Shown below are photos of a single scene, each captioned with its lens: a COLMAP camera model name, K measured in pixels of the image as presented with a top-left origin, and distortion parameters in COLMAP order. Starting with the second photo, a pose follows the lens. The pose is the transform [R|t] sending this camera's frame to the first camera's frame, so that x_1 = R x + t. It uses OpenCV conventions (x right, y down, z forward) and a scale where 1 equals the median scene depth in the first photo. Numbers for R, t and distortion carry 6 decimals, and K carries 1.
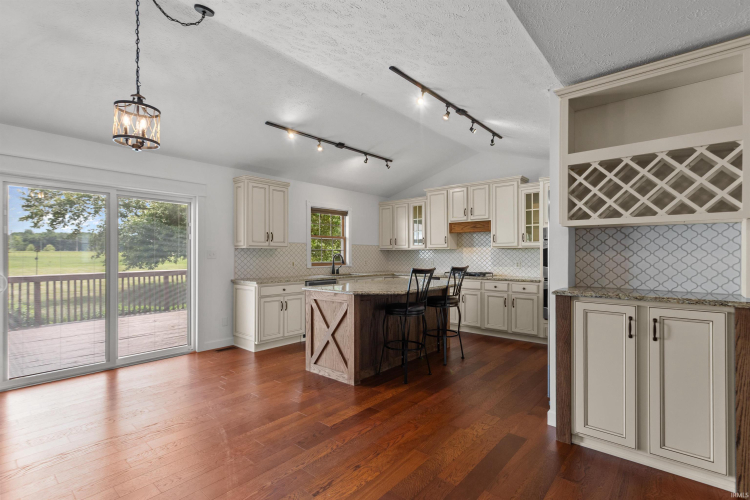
lens RADIAL K [[358.1, 0, 373.6], [0, 358.1, 251.3], [0, 0, 1]] dist [0.005282, 0.001695]
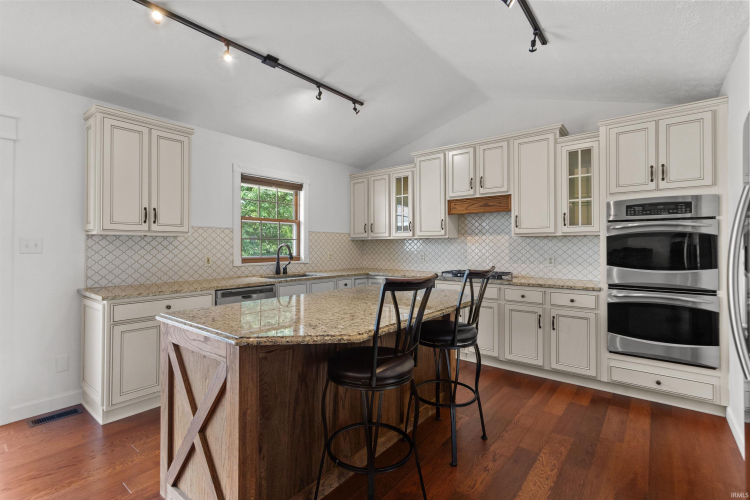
lens RADIAL K [[358.1, 0, 374.6], [0, 358.1, 239.9], [0, 0, 1]] dist [0.005282, 0.001695]
pose [[0.999203, 0.000470, 0.039923, 0.051984], [-0.000136, 0.999965, -0.008357, 0.004281], [-0.039926, 0.008345, 0.999168, 0.382940]]
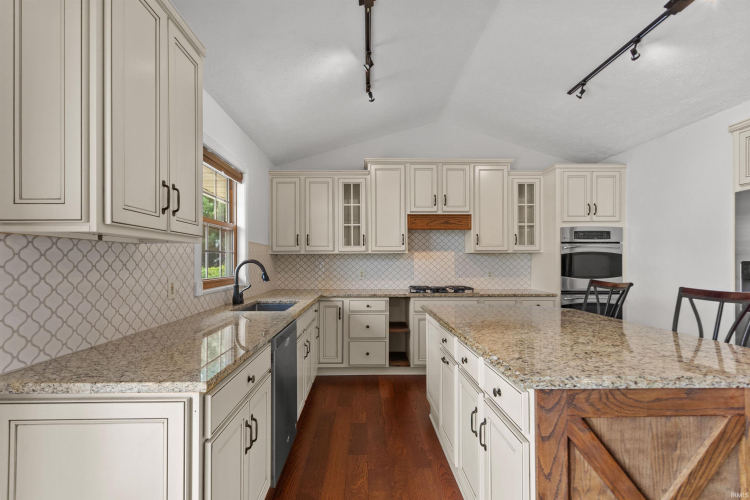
lens RADIAL K [[358.1, 0, 372.8], [0, 358.1, 260.4], [0, 0, 1]] dist [0.005282, 0.001695]
pose [[0.736115, 0.000923, 0.676855, -0.350615], [-0.004822, 0.999981, 0.003881, 0.006051], [-0.676839, -0.006121, 0.736106, 0.659514]]
